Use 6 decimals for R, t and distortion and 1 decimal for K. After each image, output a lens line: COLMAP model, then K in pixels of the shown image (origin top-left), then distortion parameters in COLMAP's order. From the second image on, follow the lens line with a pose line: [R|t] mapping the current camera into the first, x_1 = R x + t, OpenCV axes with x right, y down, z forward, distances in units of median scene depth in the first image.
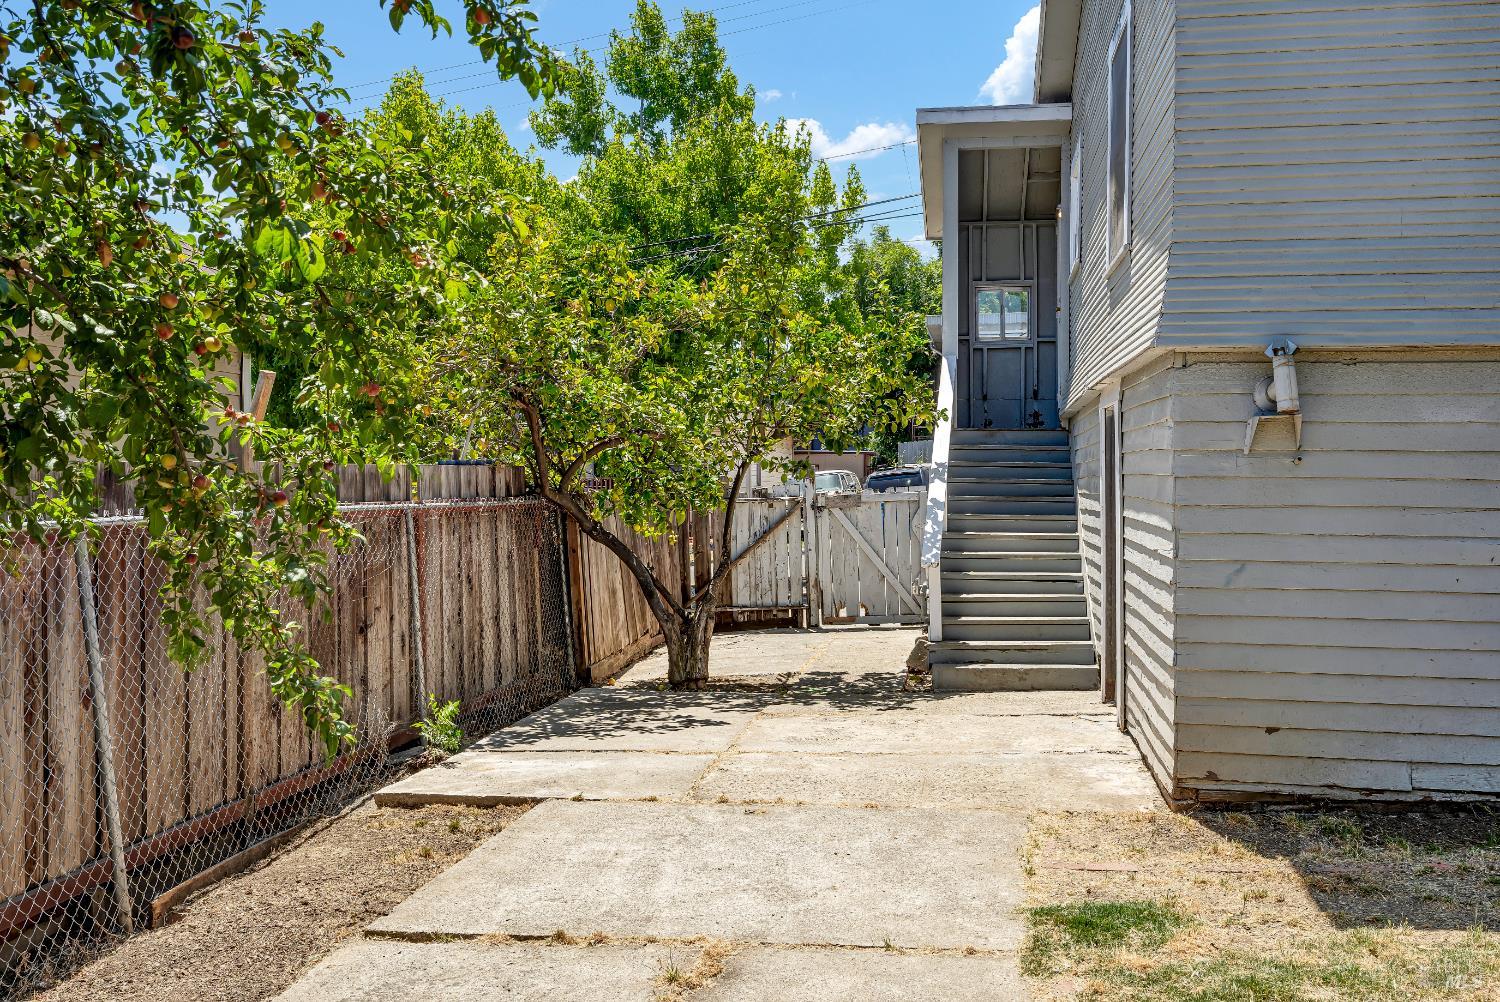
lens RADIAL K [[1311.3, 0, 751.0], [0, 1311.3, 505.4], [0, 0, 1]] dist [-0.016538, -0.003676]
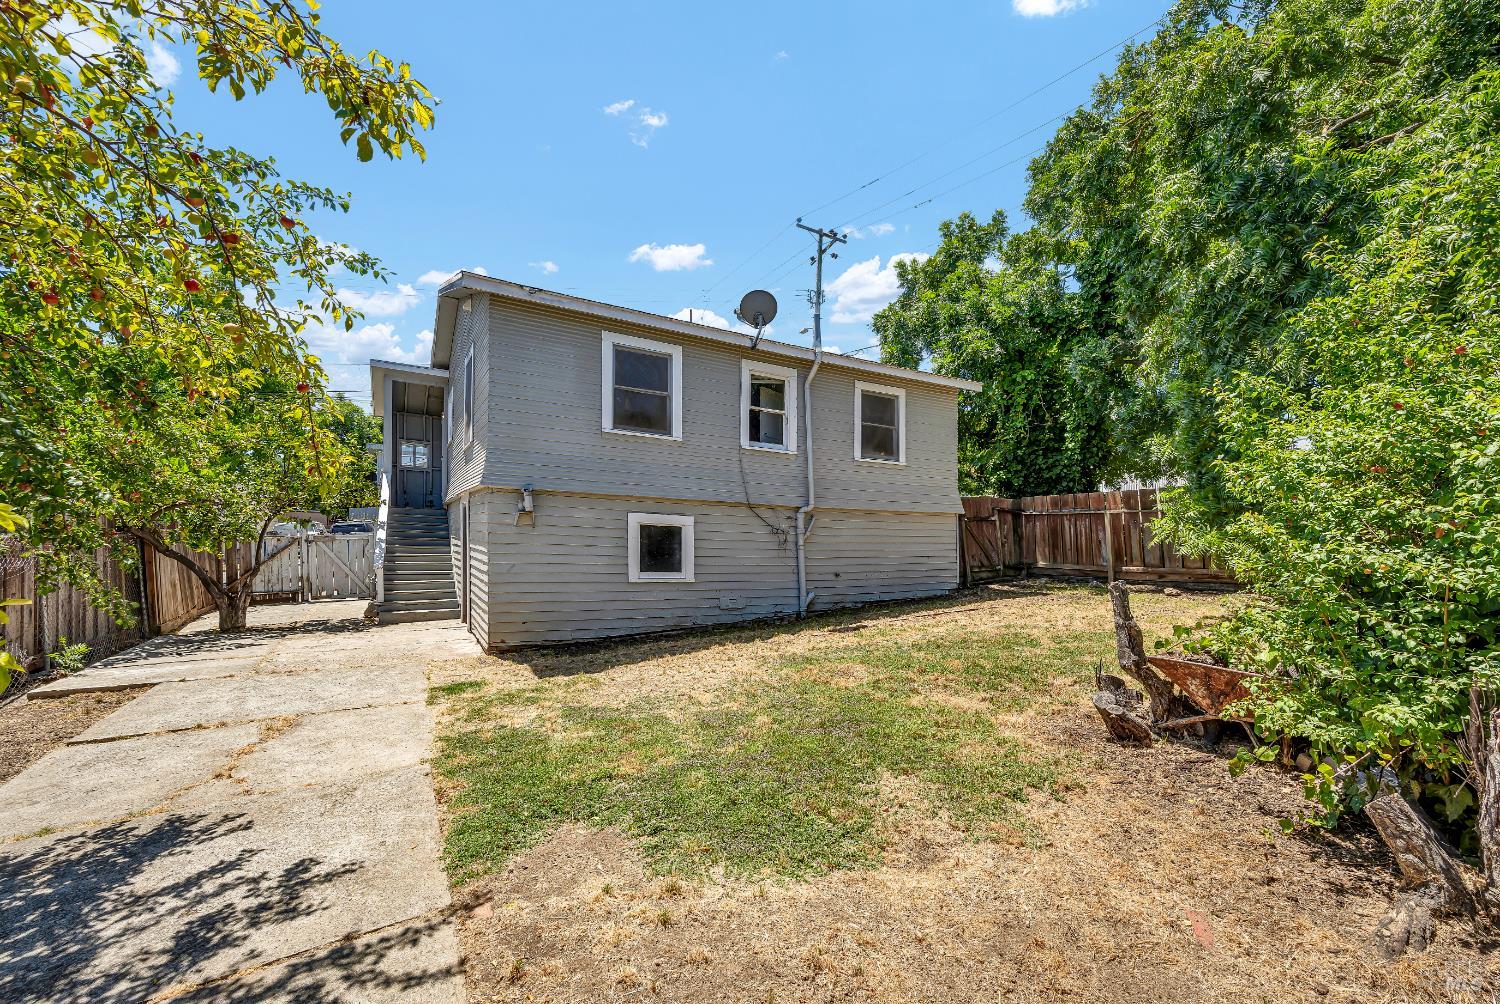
lens RADIAL K [[604.5, 0, 766.5], [0, 604.5, 560.6], [0, 0, 1]] dist [0.001013, 0.000436]
pose [[0.750478, -0.002356, 0.660891, -0.051376], [-0.015815, 0.999643, 0.021523, 0.000301], [-0.660706, -0.026605, 0.750173, -0.227073]]
